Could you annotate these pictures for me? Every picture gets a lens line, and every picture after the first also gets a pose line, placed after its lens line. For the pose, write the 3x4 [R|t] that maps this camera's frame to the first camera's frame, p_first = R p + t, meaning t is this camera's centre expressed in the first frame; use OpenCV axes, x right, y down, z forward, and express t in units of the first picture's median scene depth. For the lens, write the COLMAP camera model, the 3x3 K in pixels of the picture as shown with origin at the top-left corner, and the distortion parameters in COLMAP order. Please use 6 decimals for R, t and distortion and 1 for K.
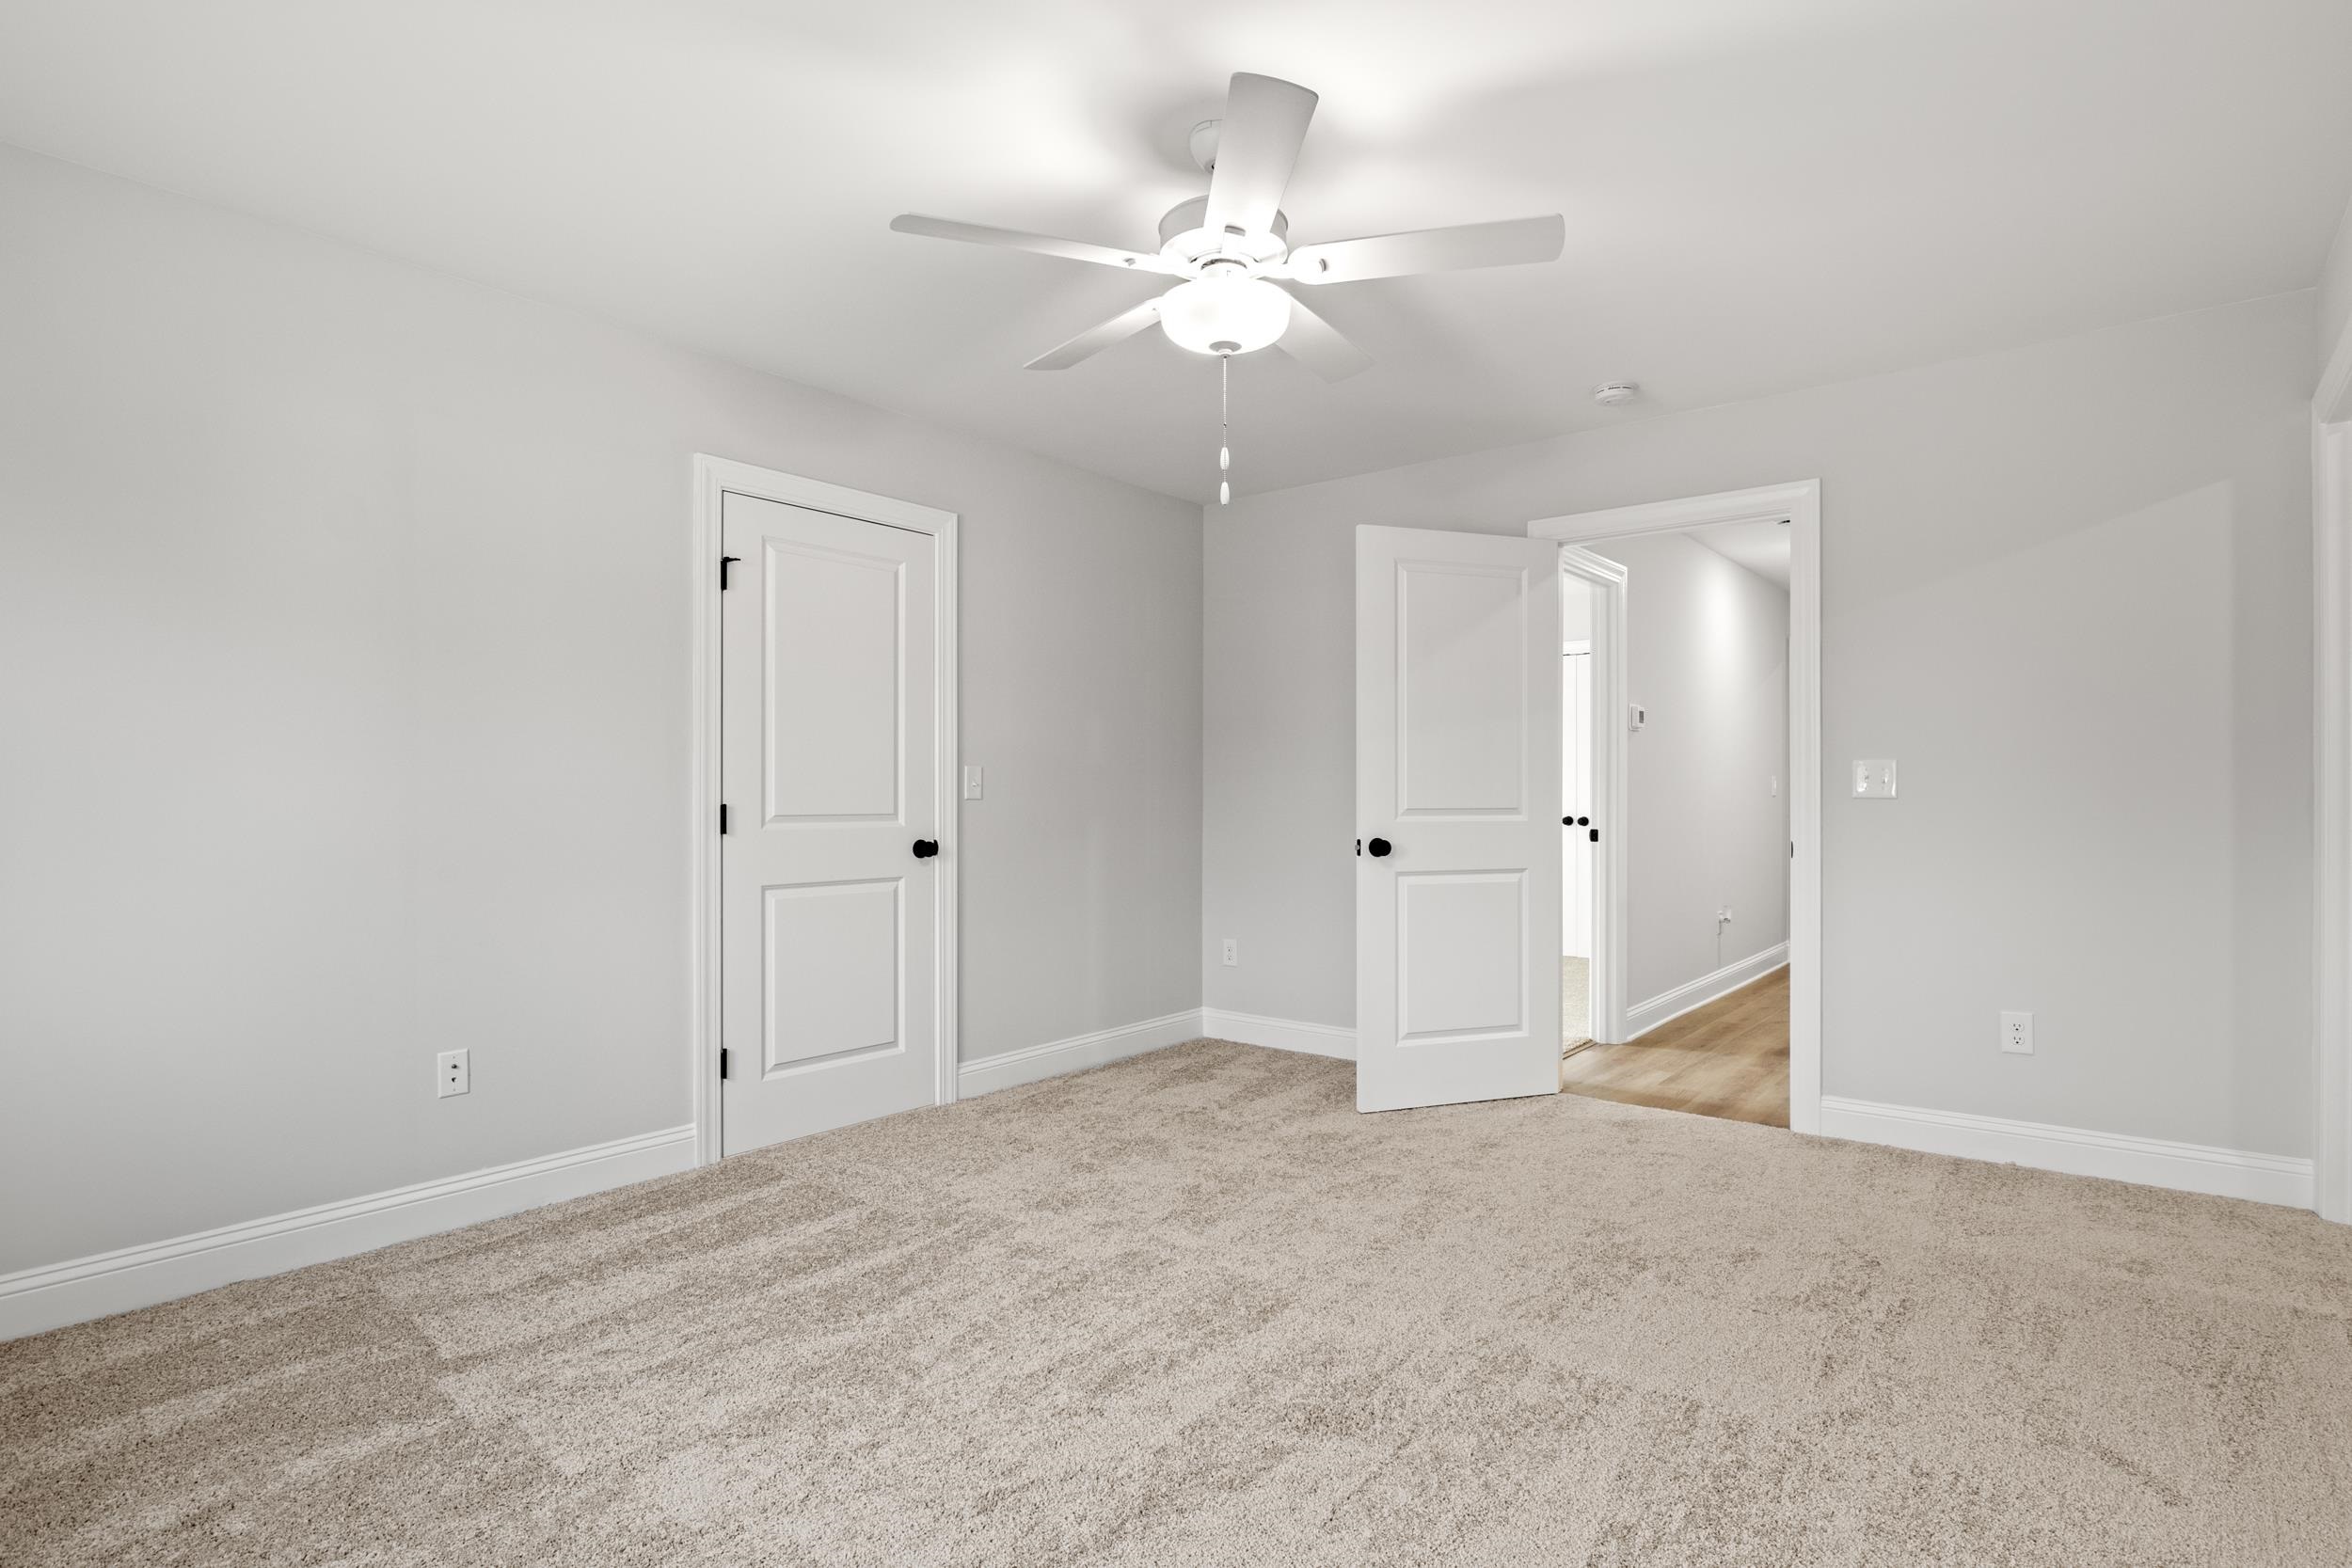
lens RADIAL K [[1197.9, 0, 1180.5], [0, 1197.9, 785.2], [0, 0, 1]] dist [0.000663, 0.000424]
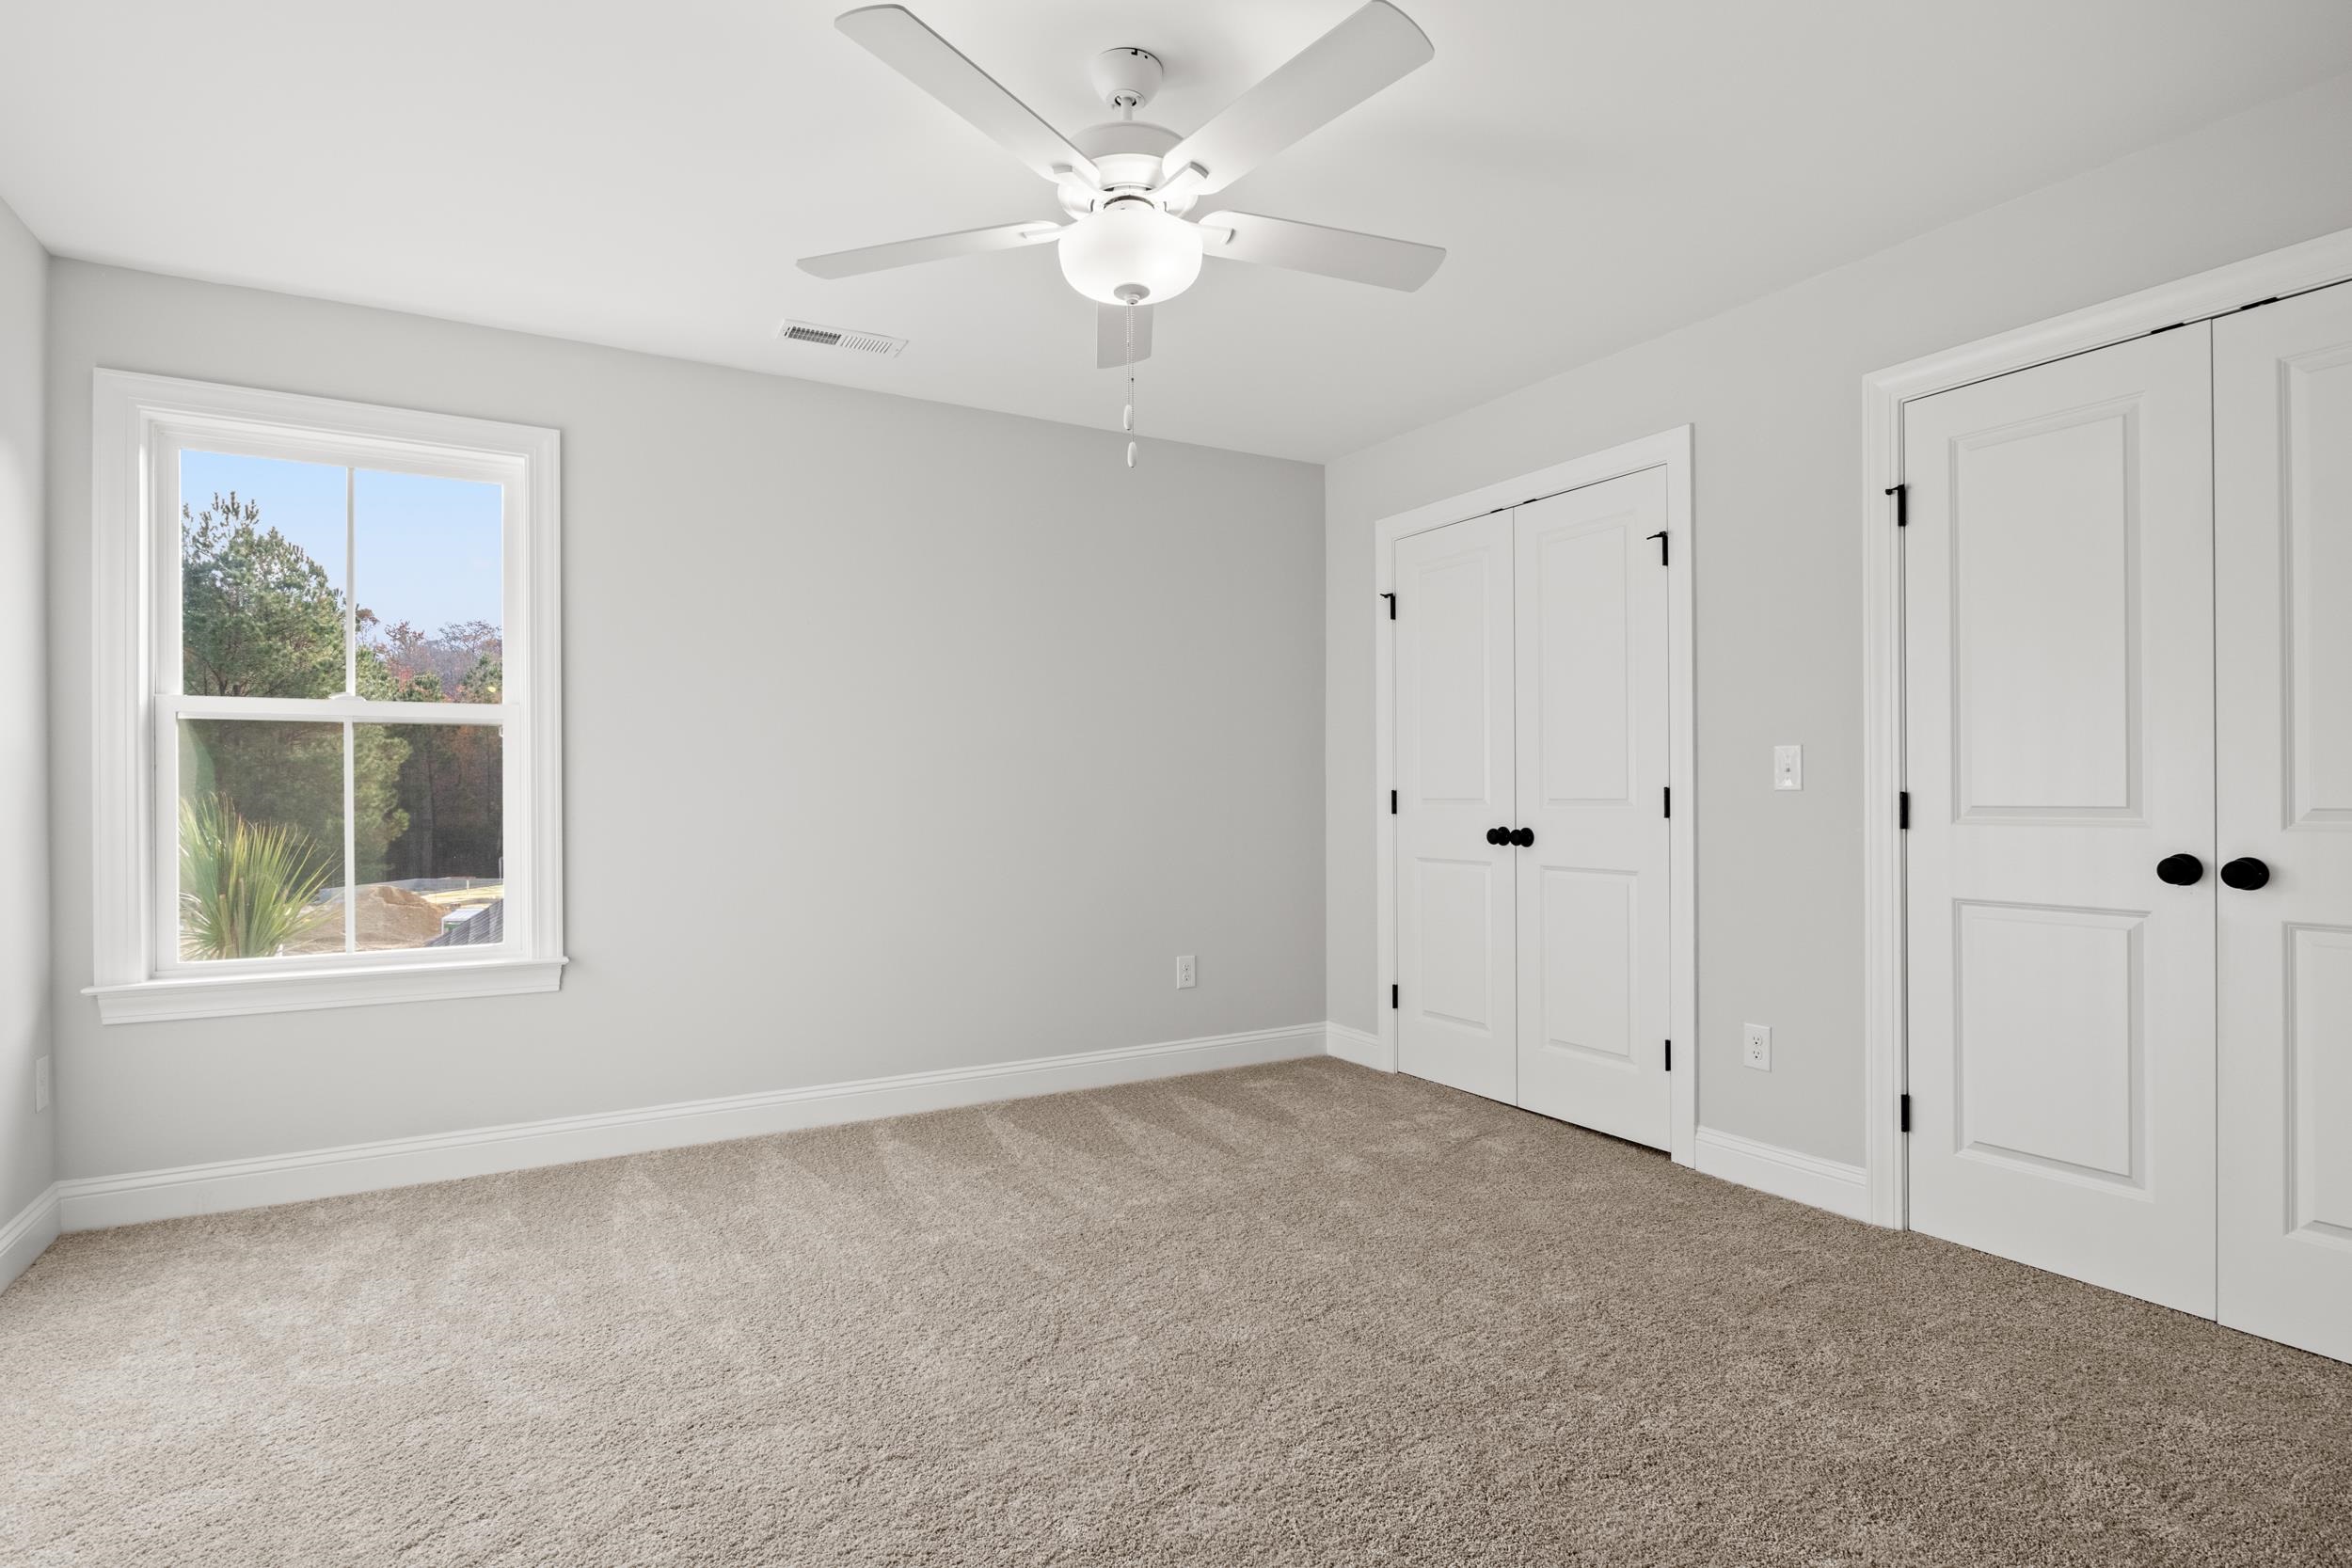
lens RADIAL K [[1197.9, 0, 1175.1], [0, 1197.9, 782.8], [0, 0, 1]] dist [0.000663, 0.000424]
pose [[-0.365726, -0.005701, -0.930705, 0.549195], [0.005750, 0.999948, -0.008385, 0.014559], [0.930705, -0.008418, -0.365674, 0.844474]]
